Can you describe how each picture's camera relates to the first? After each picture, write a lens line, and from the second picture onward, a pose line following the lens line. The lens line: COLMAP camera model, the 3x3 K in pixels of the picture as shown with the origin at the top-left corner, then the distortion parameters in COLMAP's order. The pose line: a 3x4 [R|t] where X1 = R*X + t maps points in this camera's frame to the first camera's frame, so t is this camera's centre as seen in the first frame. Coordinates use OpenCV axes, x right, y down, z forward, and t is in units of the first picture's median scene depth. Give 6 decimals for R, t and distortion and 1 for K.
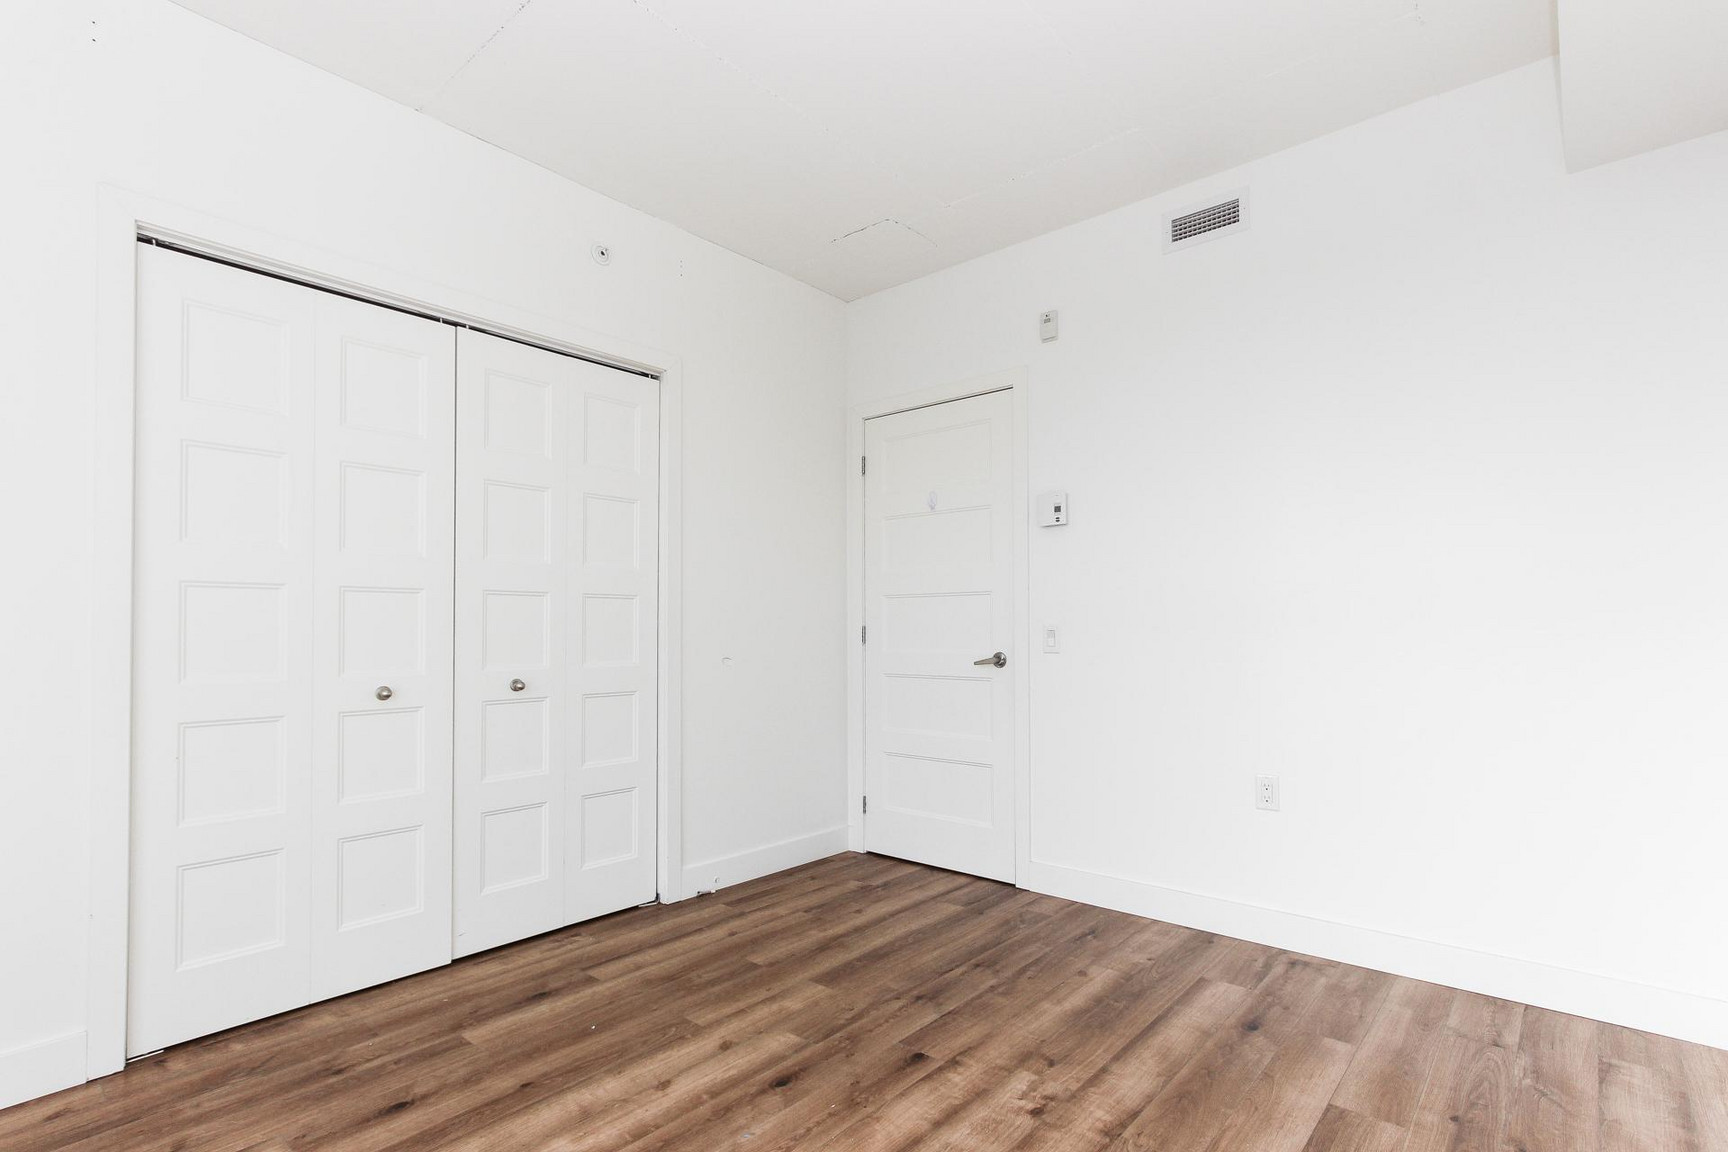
lens RADIAL K [[836.8, 0, 887.3], [0, 836.8, 617.2], [0, 0, 1]] dist [0.001719, 0.000517]
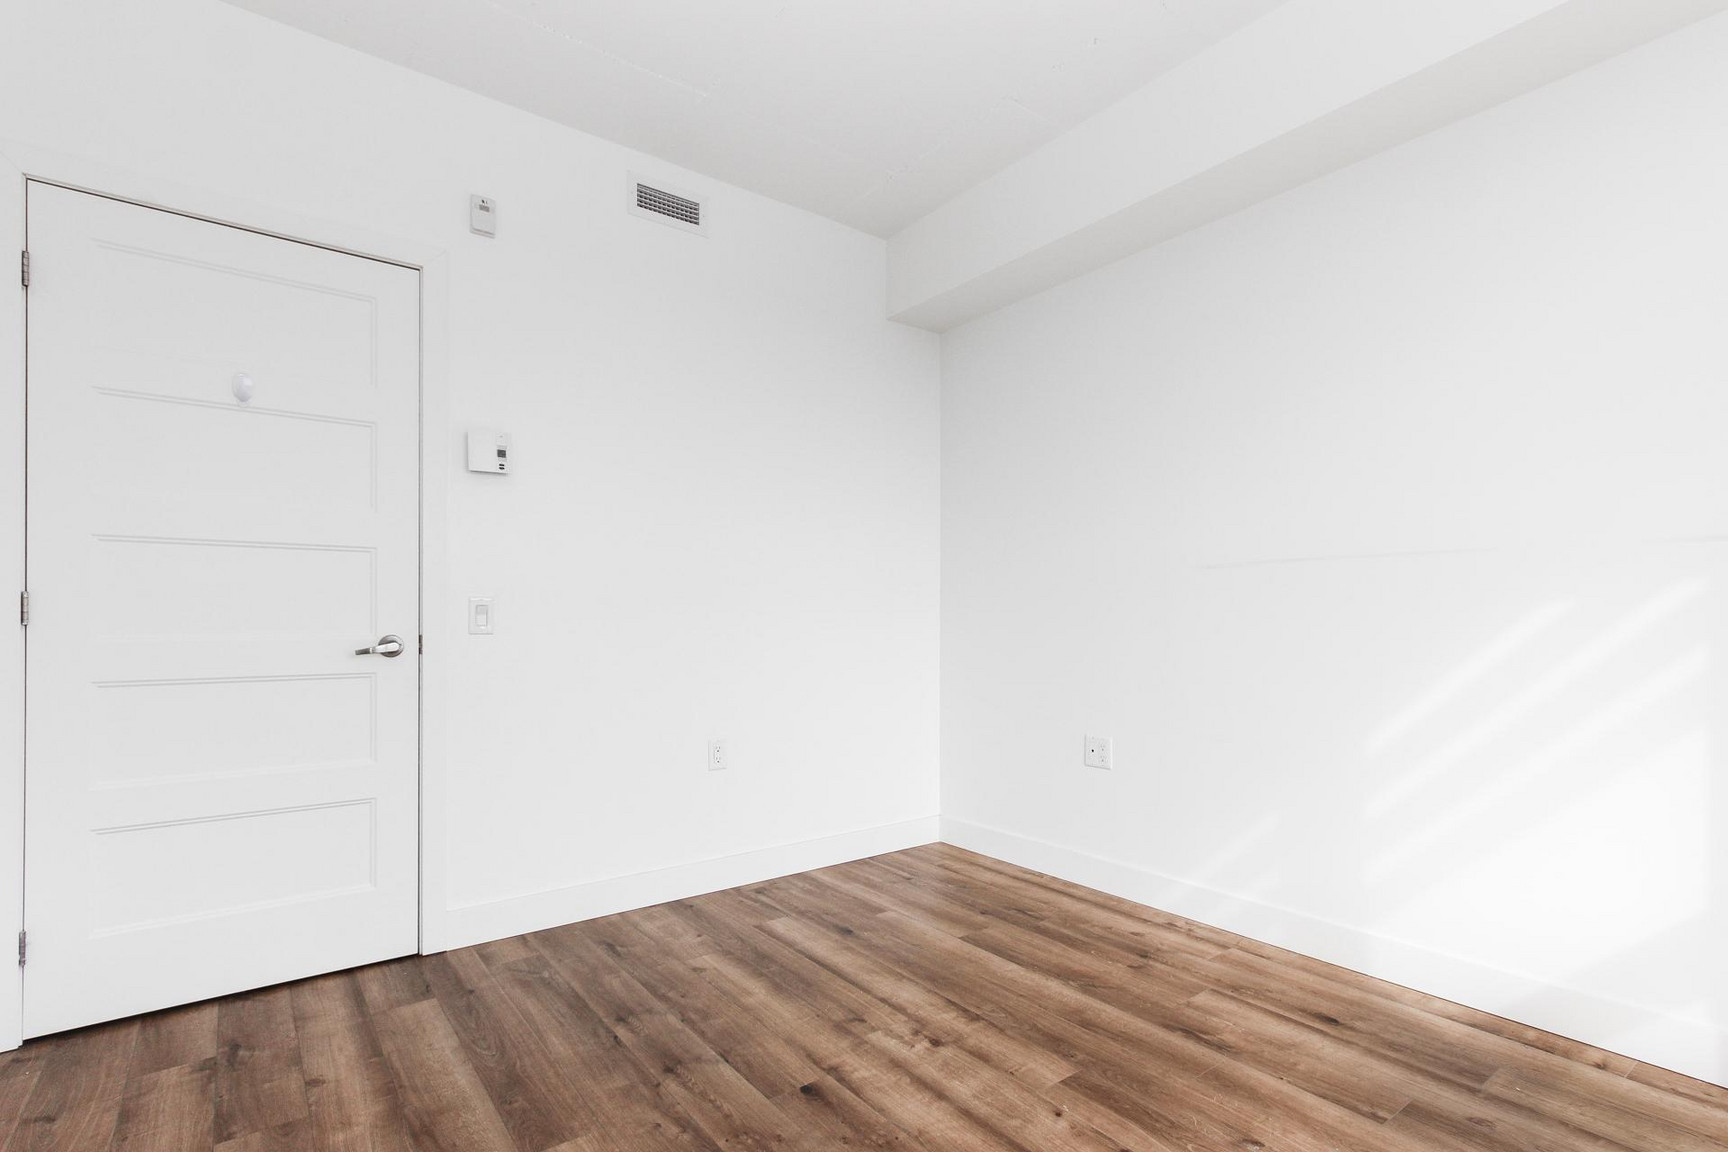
lens RADIAL K [[836.8, 0, 887.3], [0, 836.8, 617.2], [0, 0, 1]] dist [0.001719, 0.000517]
pose [[0.194181, 0.007151, 0.980940, -0.688444], [-0.013049, 0.999904, -0.004706, 0.035253], [-0.980879, -0.011887, 0.194256, 0.655353]]
